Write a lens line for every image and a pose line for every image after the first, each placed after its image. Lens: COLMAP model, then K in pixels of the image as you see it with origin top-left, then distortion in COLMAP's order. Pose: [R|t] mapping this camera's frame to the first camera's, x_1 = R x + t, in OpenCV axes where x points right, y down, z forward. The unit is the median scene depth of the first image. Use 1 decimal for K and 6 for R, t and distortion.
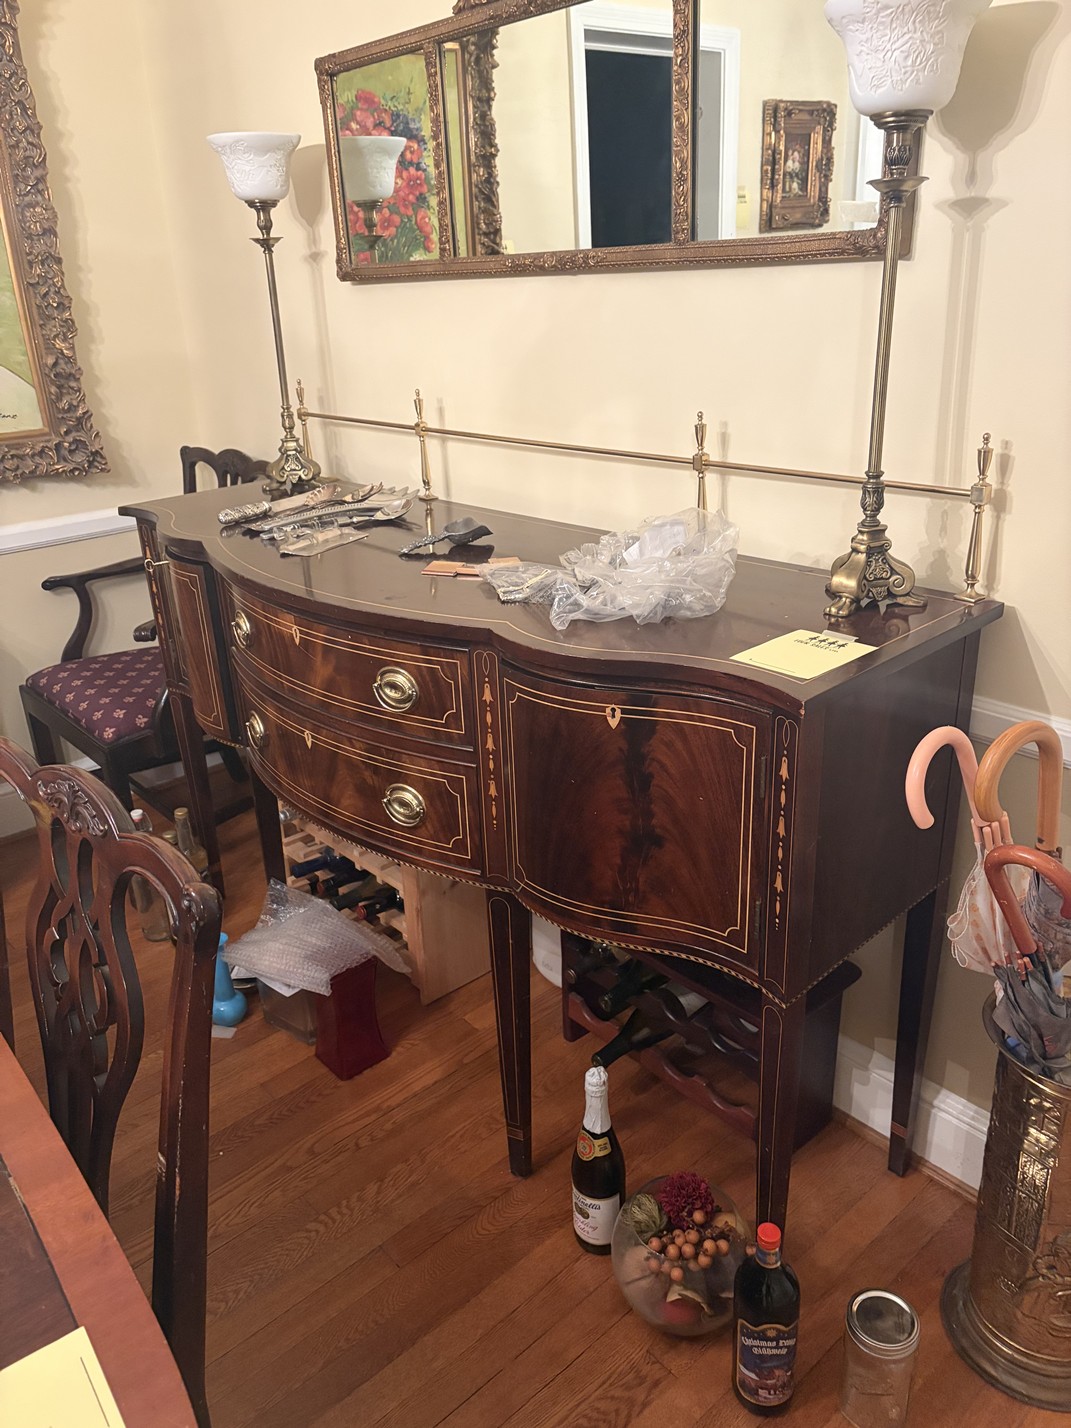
lens RADIAL K [[1064.3, 0, 535.5], [0, 1064.3, 714.0], [0, 0, 1]] dist [-0.003341, -0.009021]
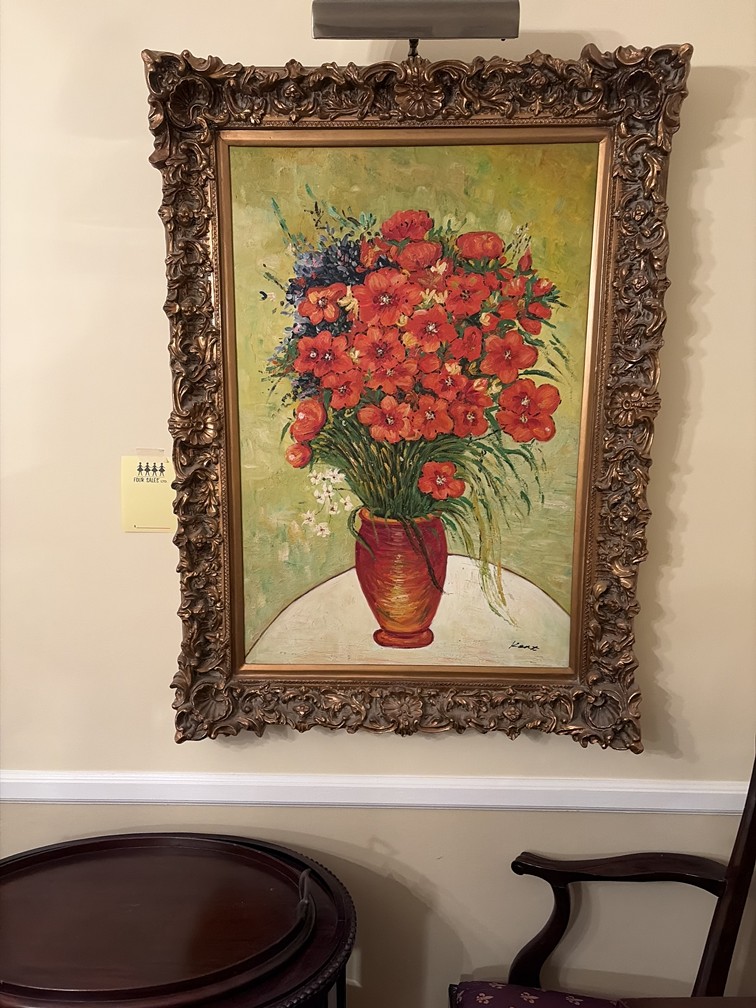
lens RADIAL K [[747.5, 0, 384.4], [0, 747.5, 505.6], [0, 0, 1]] dist [-0.011864, -0.009219]
pose [[0.723499, 0.161433, -0.671184, -0.238661], [-0.300477, 0.948981, -0.095649, -0.298665], [0.621500, 0.270878, 0.735094, 0.537564]]
